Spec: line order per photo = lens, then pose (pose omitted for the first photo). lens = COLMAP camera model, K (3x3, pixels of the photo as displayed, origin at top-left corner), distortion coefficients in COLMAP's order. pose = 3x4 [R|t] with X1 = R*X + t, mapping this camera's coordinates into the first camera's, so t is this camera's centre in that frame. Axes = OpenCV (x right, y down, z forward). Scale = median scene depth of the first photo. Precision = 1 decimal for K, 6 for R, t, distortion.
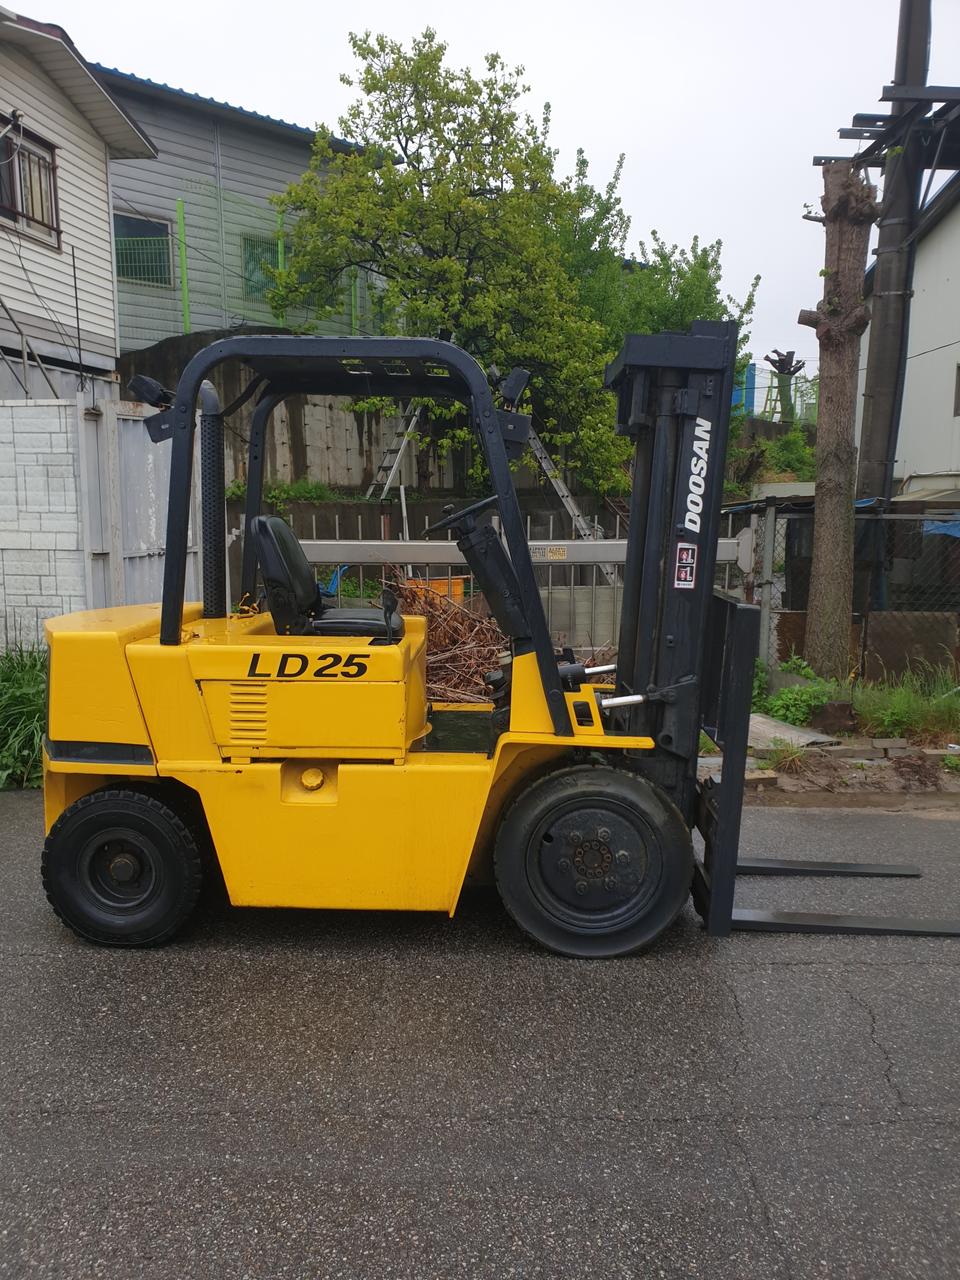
lens RADIAL K [[984.4, 0, 483.4], [0, 984.4, 646.7], [0, 0, 1]] dist [0.010143, 0.003691]
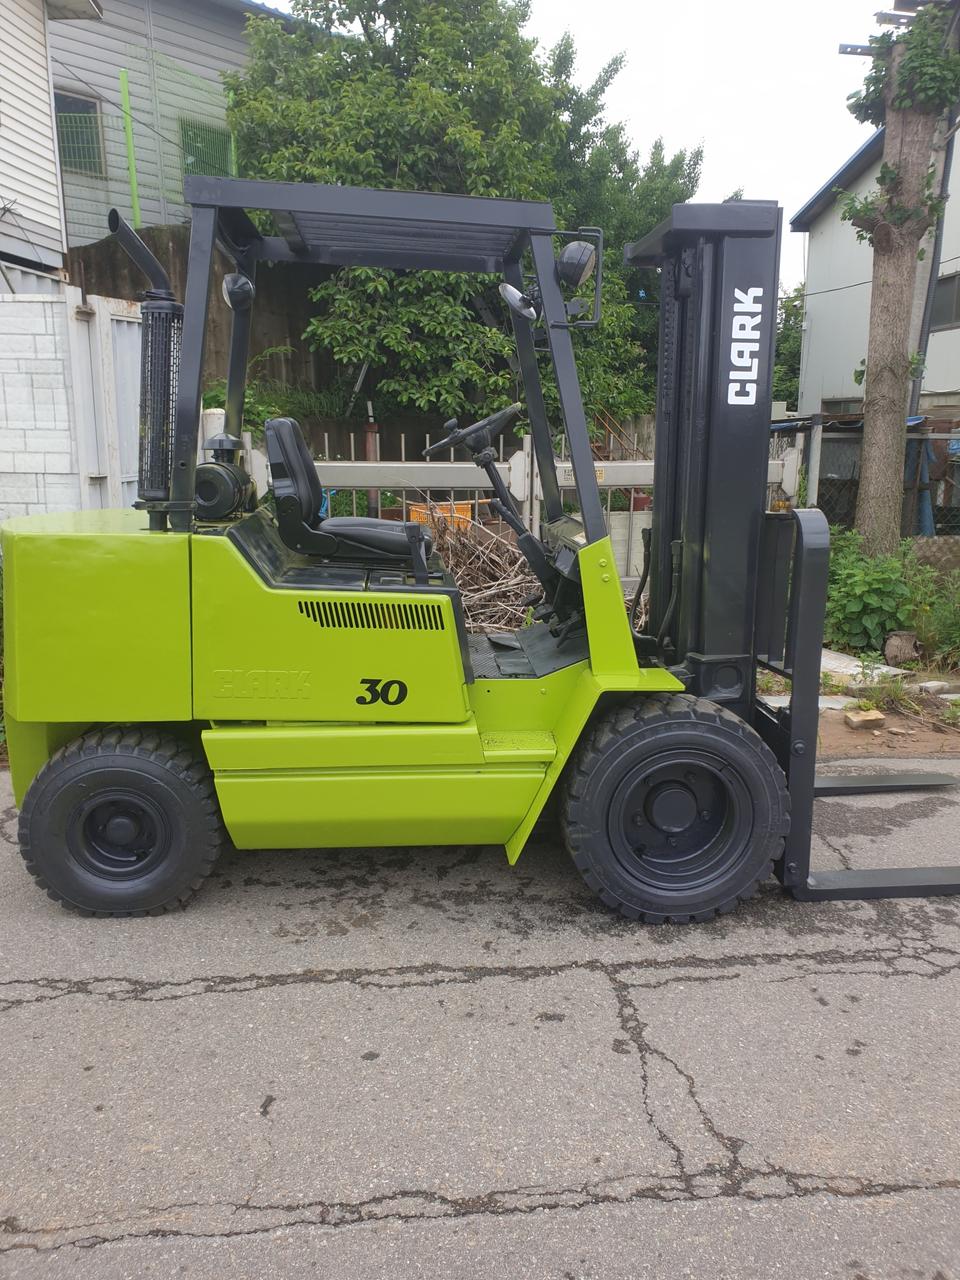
lens RADIAL K [[982.5, 0, 480.0], [0, 982.5, 640.0], [0, 0, 1]] dist [-0.000647, 0.009810]
pose [[0.995348, -0.018203, 0.094609, -0.124177], [0.011295, 0.997265, 0.073044, -0.010057], [-0.095679, -0.071635, 0.992831, 0.089080]]
